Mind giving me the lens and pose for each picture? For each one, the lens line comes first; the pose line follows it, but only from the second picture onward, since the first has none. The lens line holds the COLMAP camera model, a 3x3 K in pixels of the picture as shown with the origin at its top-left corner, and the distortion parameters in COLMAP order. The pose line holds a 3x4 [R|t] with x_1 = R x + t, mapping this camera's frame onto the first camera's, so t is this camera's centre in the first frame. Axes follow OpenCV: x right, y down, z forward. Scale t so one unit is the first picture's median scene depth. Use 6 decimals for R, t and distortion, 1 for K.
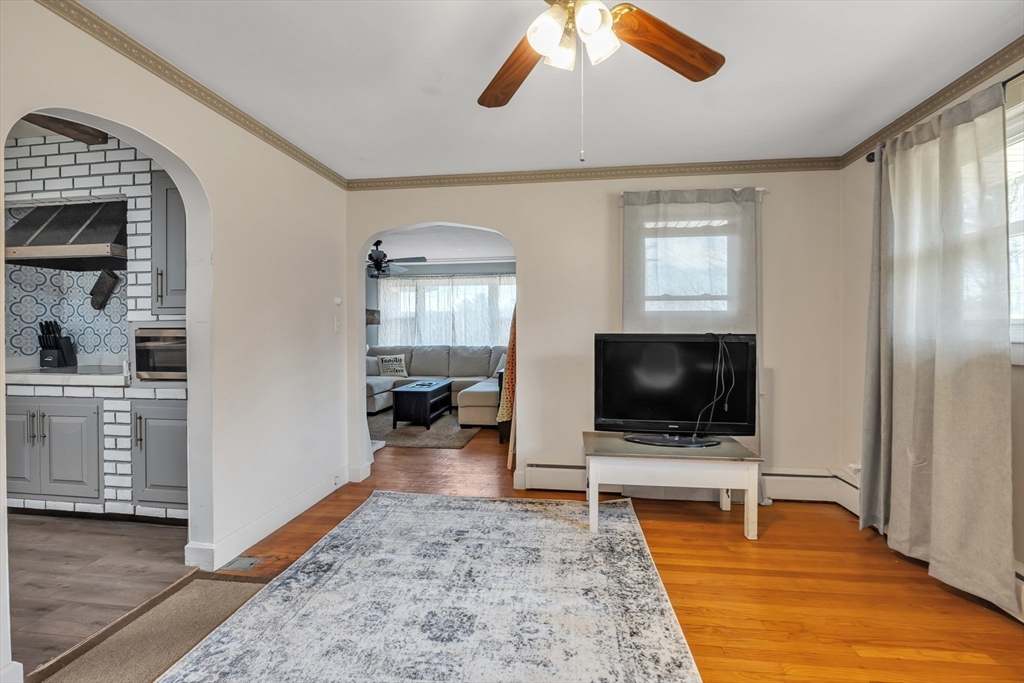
lens RADIAL K [[440.3, 0, 514.1], [0, 440.3, 310.5], [0, 0, 1]] dist [-0.001735, -0.000199]
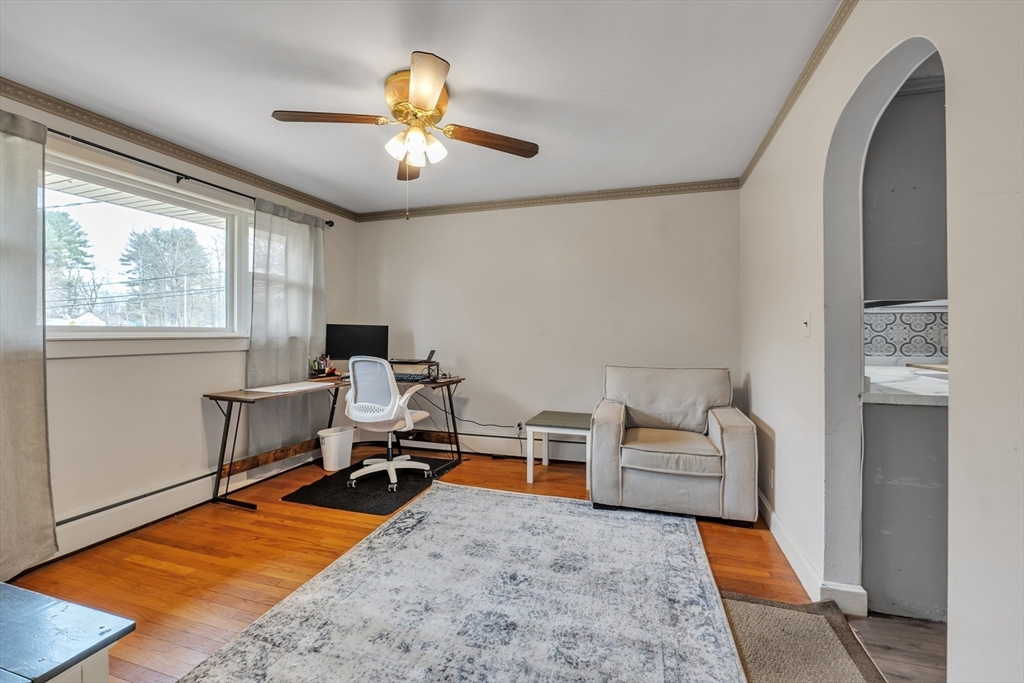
lens RADIAL K [[429.6, 0, 516.4], [0, 429.6, 336.7], [0, 0, 1]] dist [-0.009999, -0.000160]
pose [[-0.986401, 0.002570, 0.164337, -0.203388], [-0.001535, 0.999690, -0.024852, 0.049420], [-0.164349, -0.024766, -0.986091, 1.073627]]
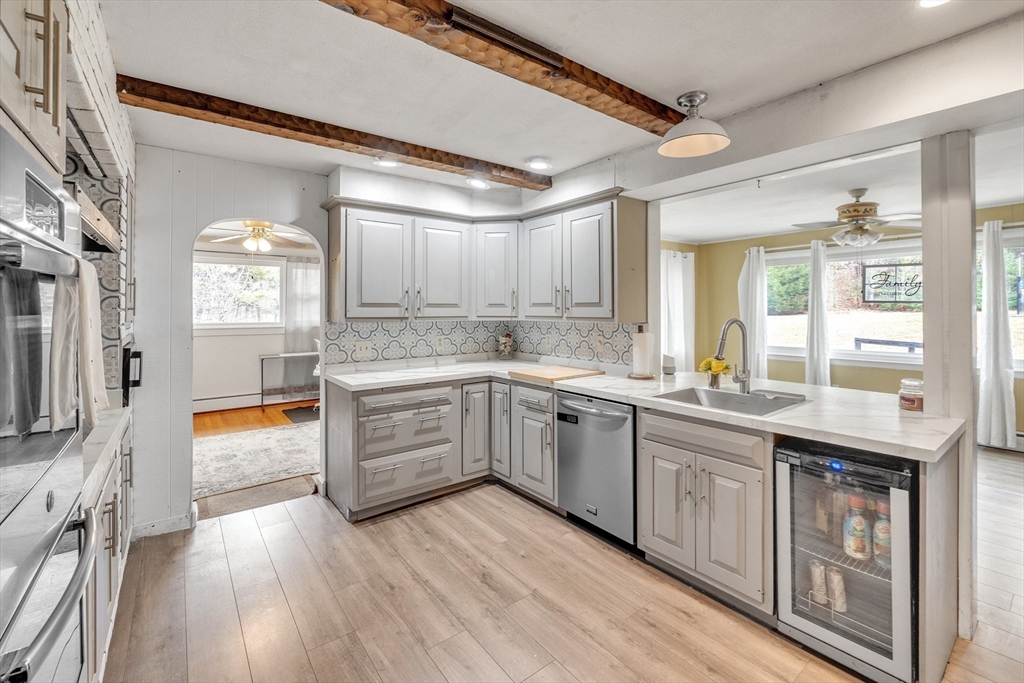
lens RADIAL K [[438.5, 0, 507.8], [0, 438.5, 319.9], [0, 0, 1]] dist [-0.011222, -0.000157]
pose [[-0.702522, -0.004464, 0.711648, -1.550377], [-0.013561, 0.999883, -0.007115, -0.006445], [-0.711532, -0.014649, -0.702501, 0.860533]]
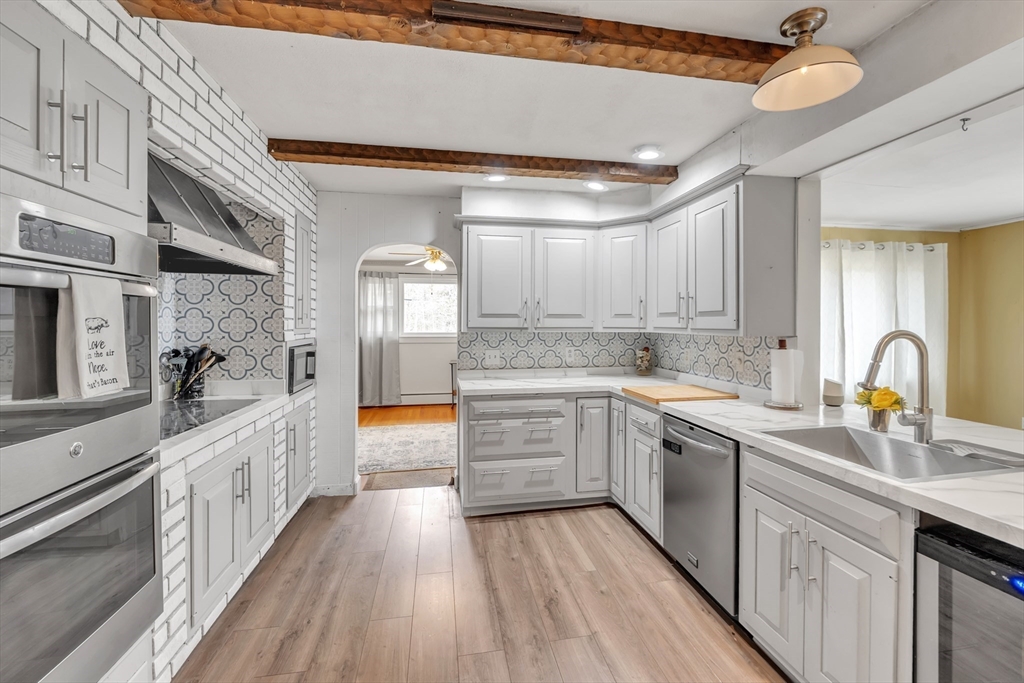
lens RADIAL K [[429.6, 0, 516.4], [0, 429.6, 336.7], [0, 0, 1]] dist [-0.009999, -0.000160]
pose [[-0.306706, -0.018578, 0.951623, -1.618490], [-0.027967, 0.999554, 0.010500, -0.005064], [-0.951393, -0.023394, -0.307089, 0.650869]]
